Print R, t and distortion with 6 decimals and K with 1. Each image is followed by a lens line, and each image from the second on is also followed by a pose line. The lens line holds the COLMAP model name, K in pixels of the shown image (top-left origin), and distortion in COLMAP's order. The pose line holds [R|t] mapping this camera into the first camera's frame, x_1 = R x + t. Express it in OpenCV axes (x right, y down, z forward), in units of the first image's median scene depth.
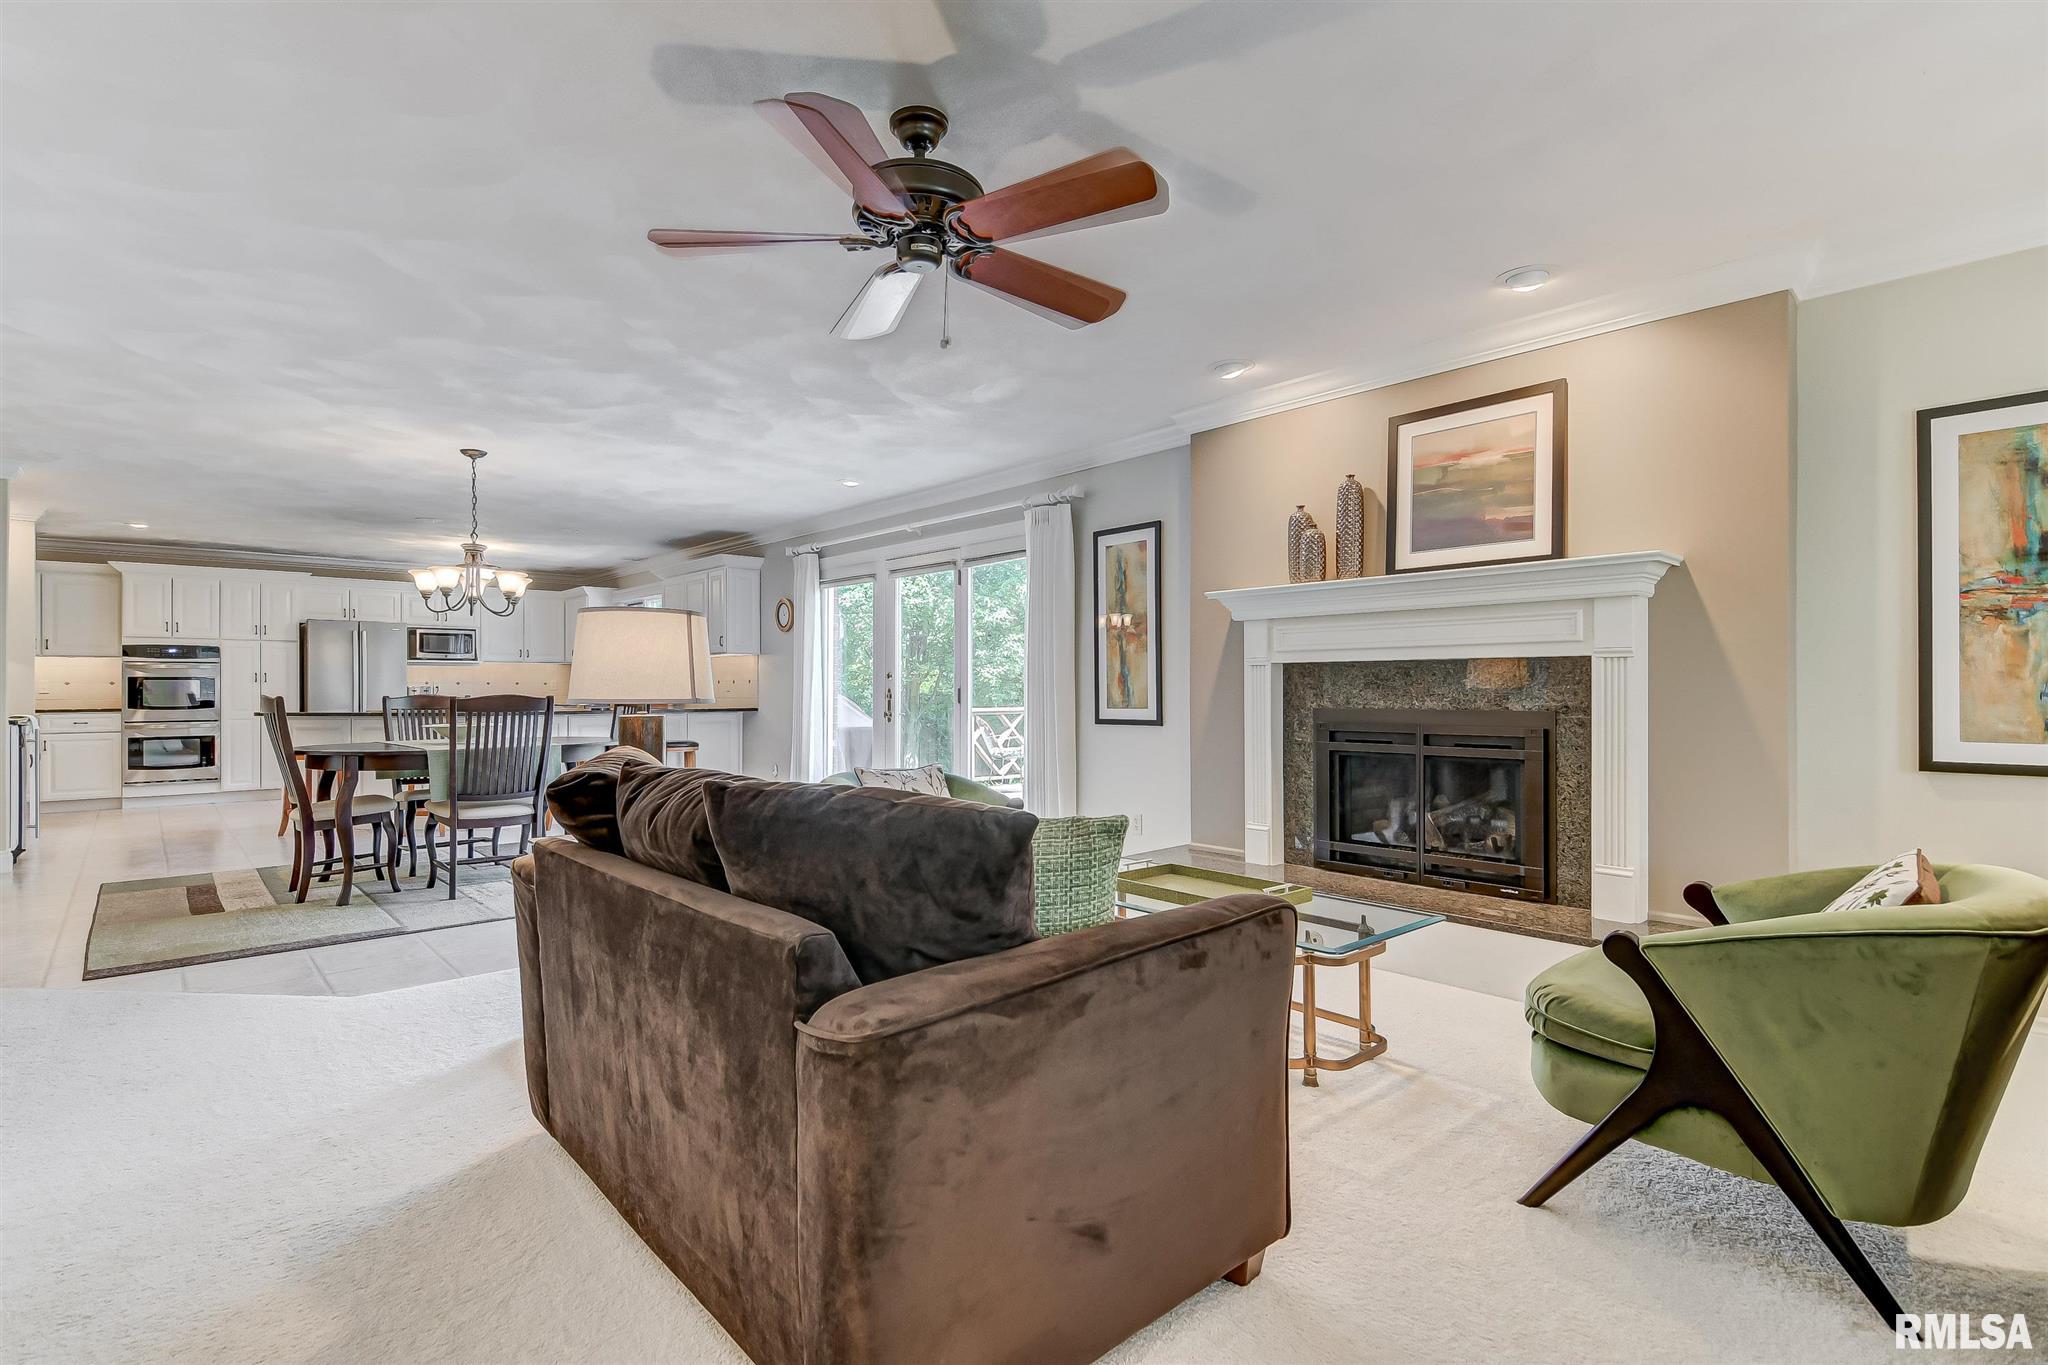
lens RADIAL K [[980.2, 0, 1005.3], [0, 980.2, 685.8], [0, 0, 1]] dist [0.010435, -0.008211]
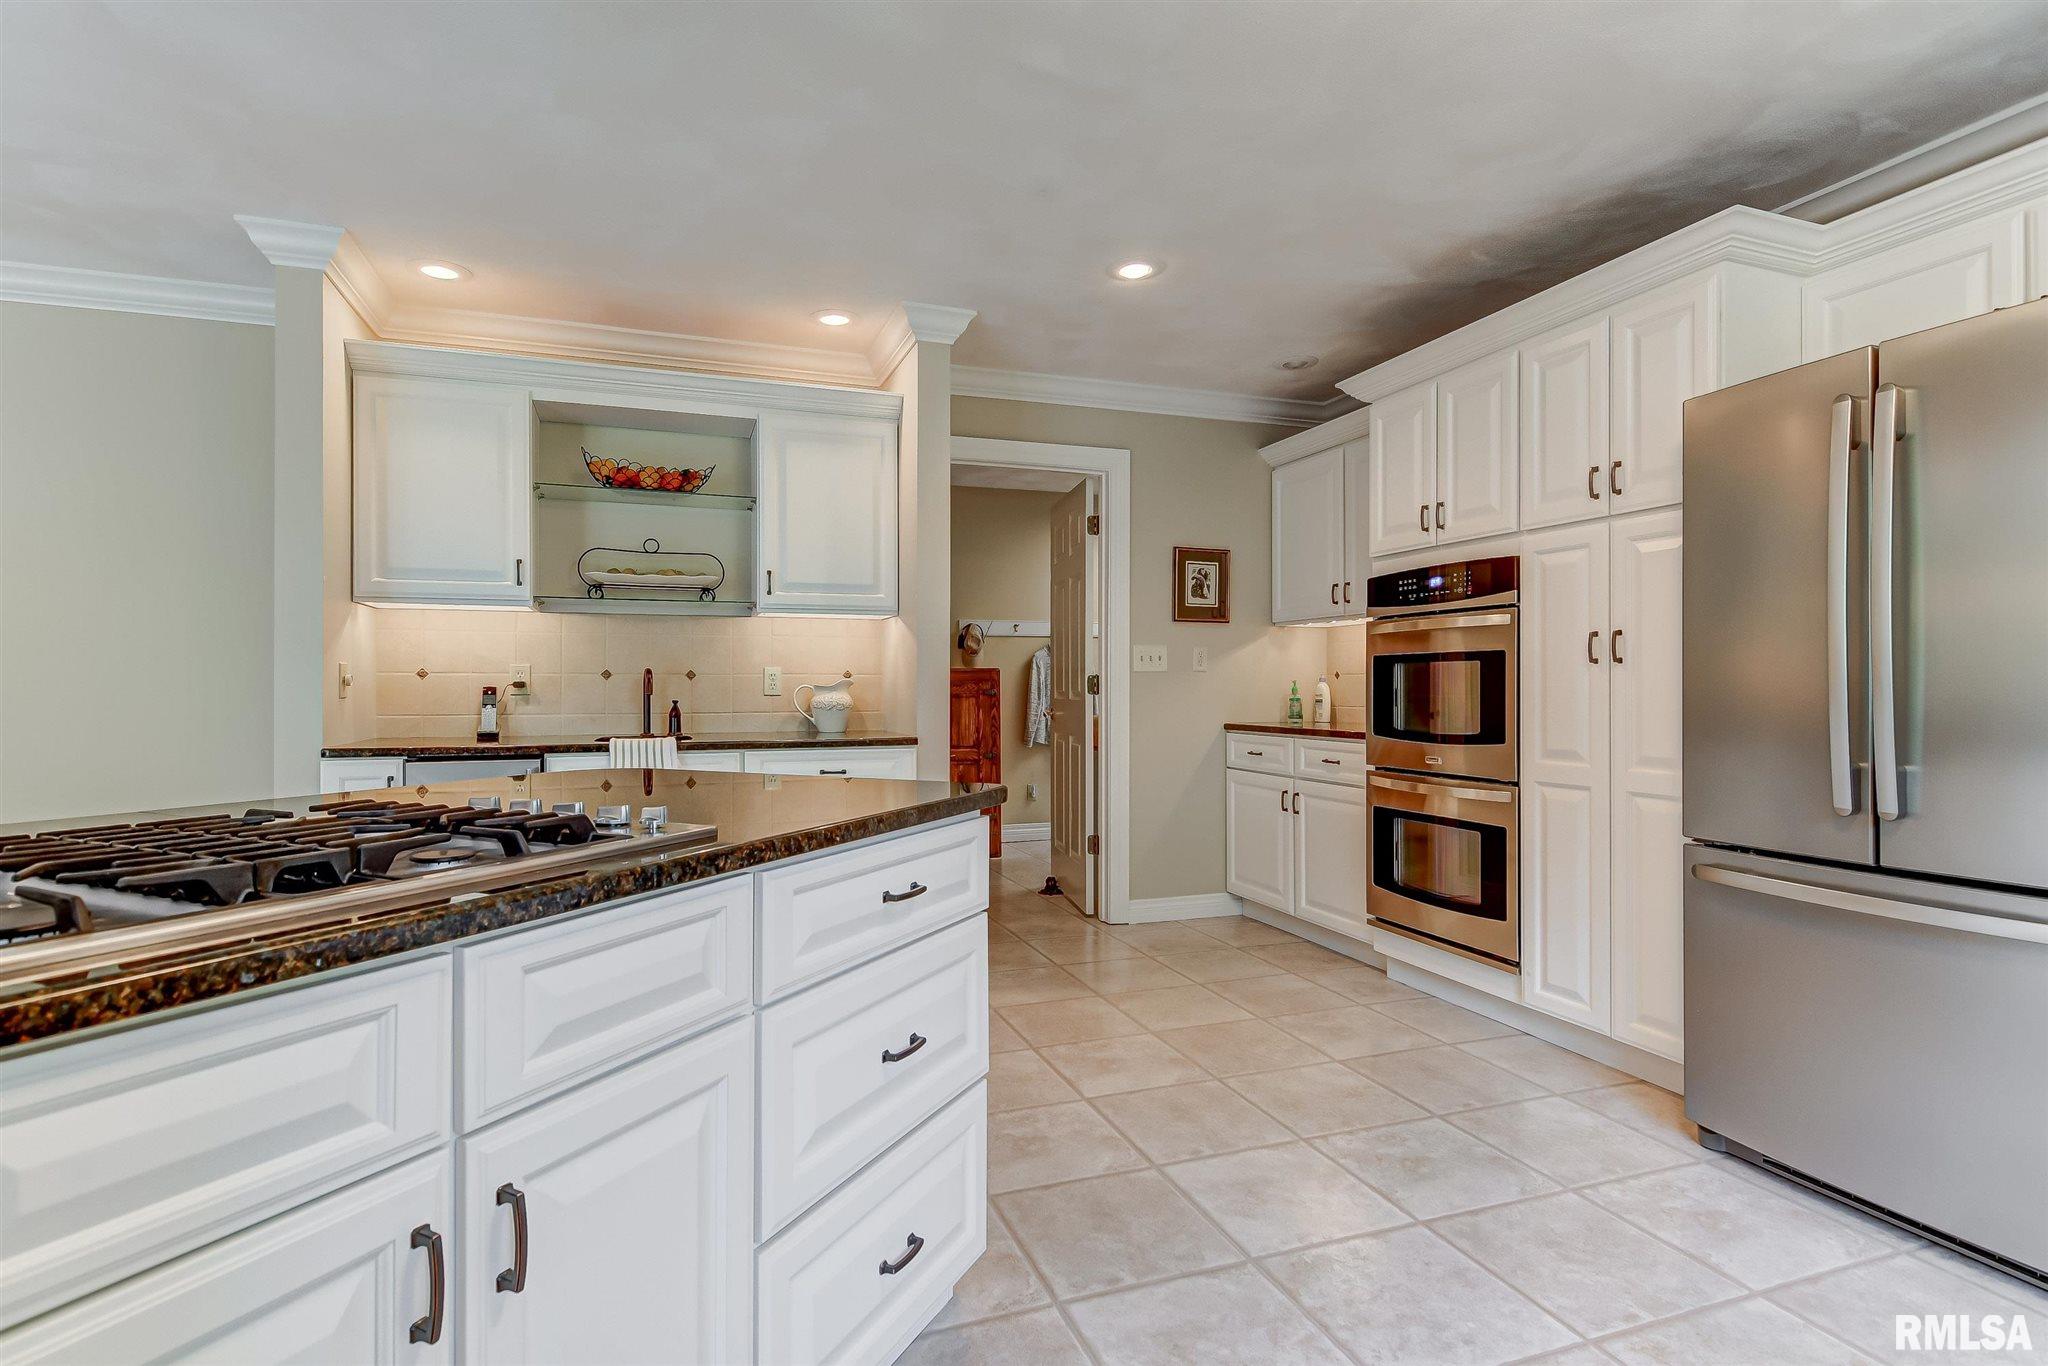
lens RADIAL K [[1004.1, 0, 1014.6], [0, 1004.1, 680.2], [0, 0, 1]] dist [-0.002389, -0.001489]
pose [[-0.374000, -0.001702, -0.927427, -0.740085], [0.002751, 0.999992, -0.002944, 0.003182], [0.927425, -0.003653, -0.373992, 1.667525]]
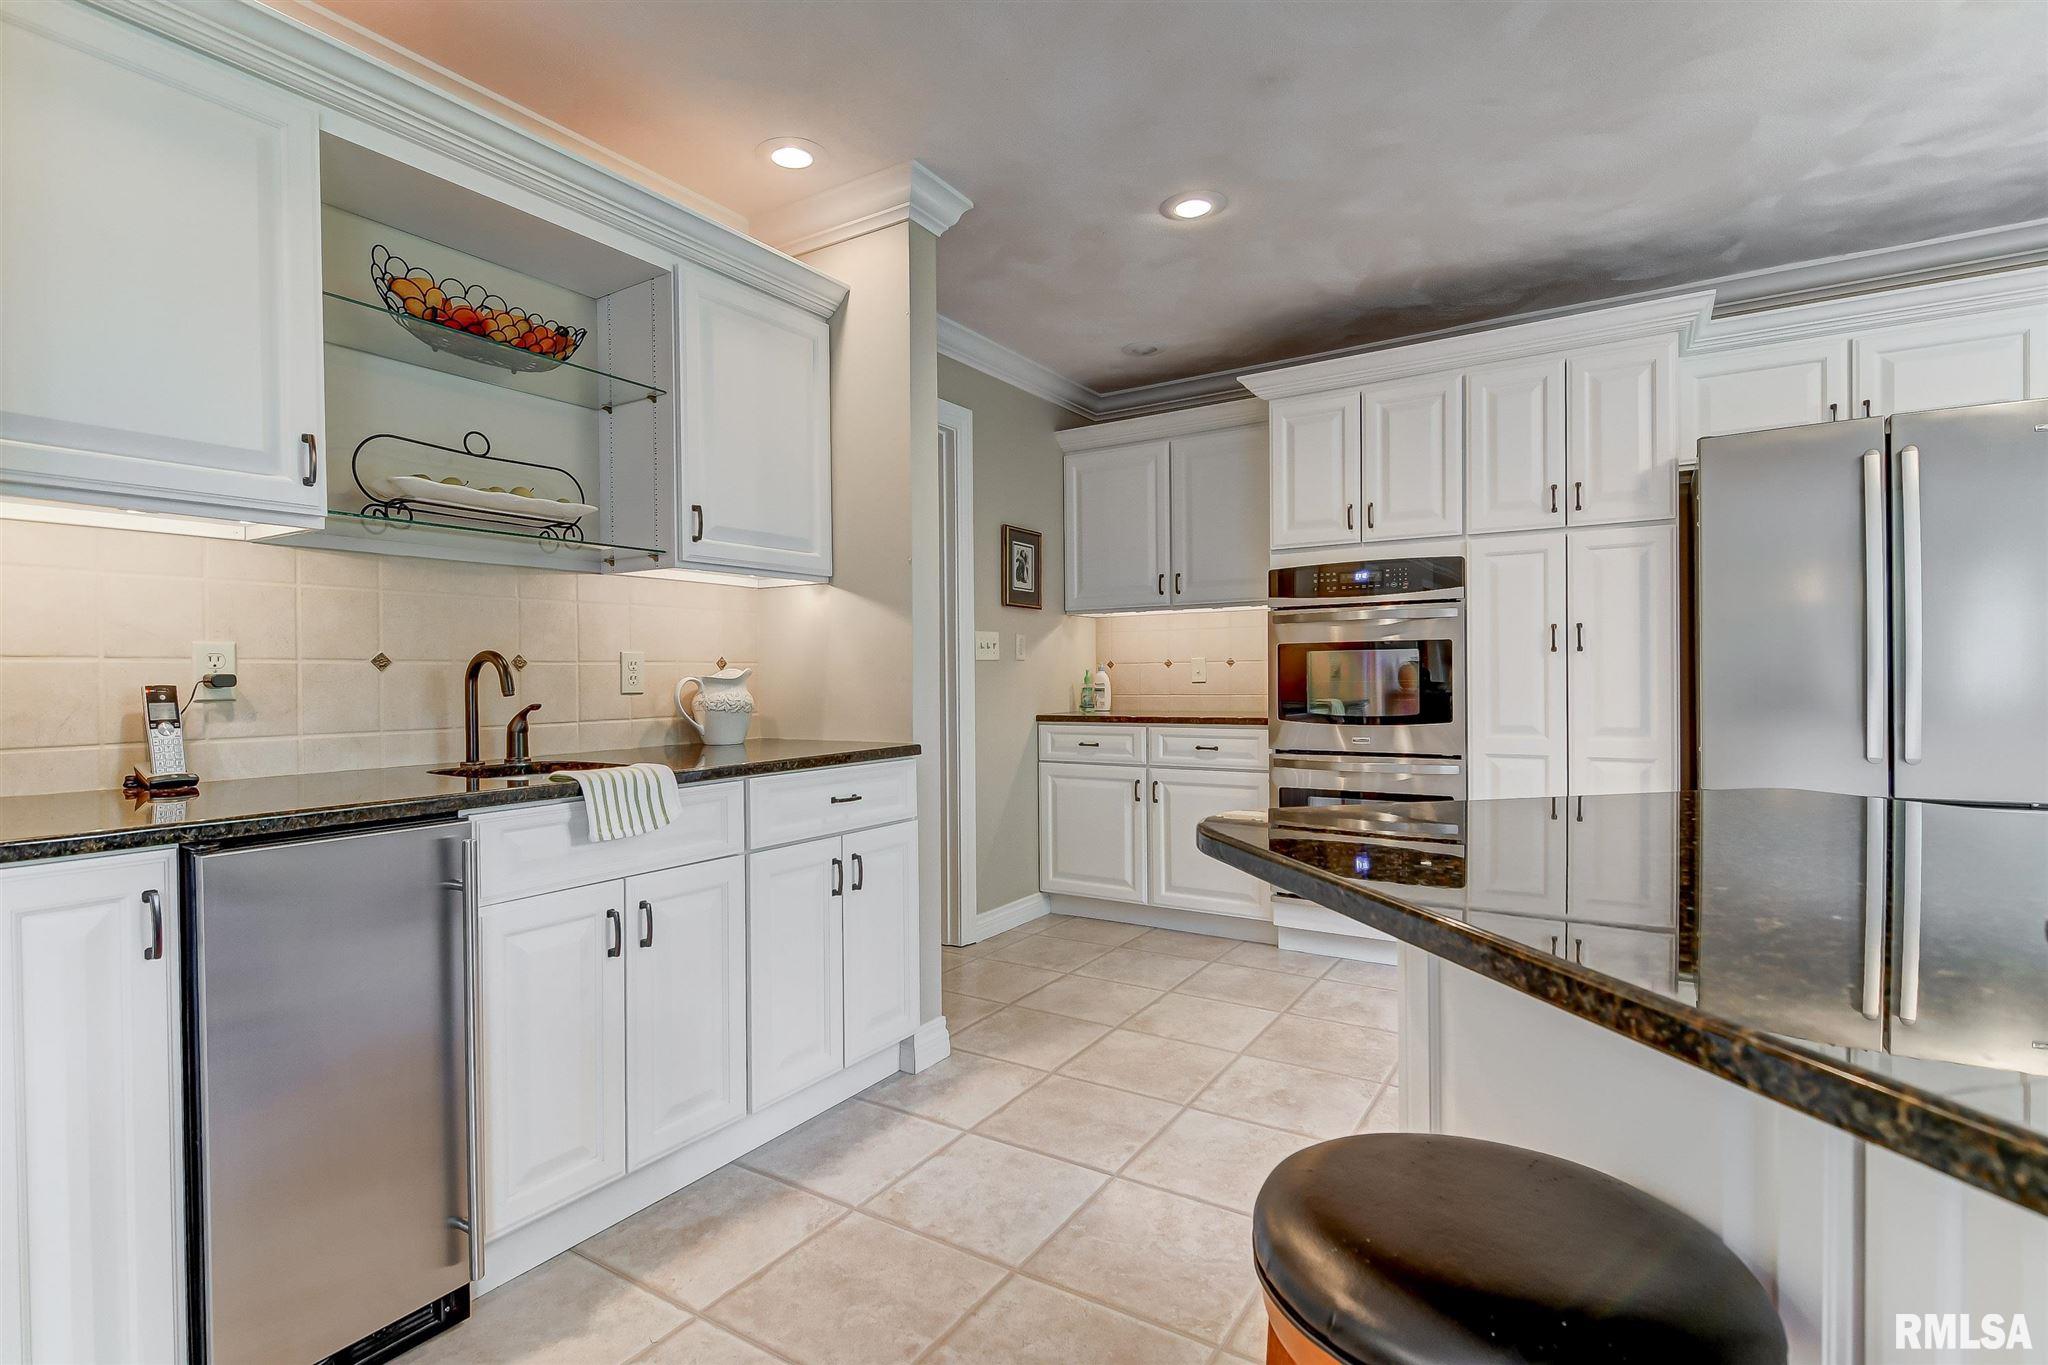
lens RADIAL K [[980.2, 0, 1012.9], [0, 980.2, 684.1], [0, 0, 1]] dist [0.010435, -0.008211]
pose [[0.273211, 0.008070, -0.961920, -0.845279], [0.010887, 0.999875, 0.011481, 0.003411], [0.961893, -0.013609, 0.273089, 1.267278]]
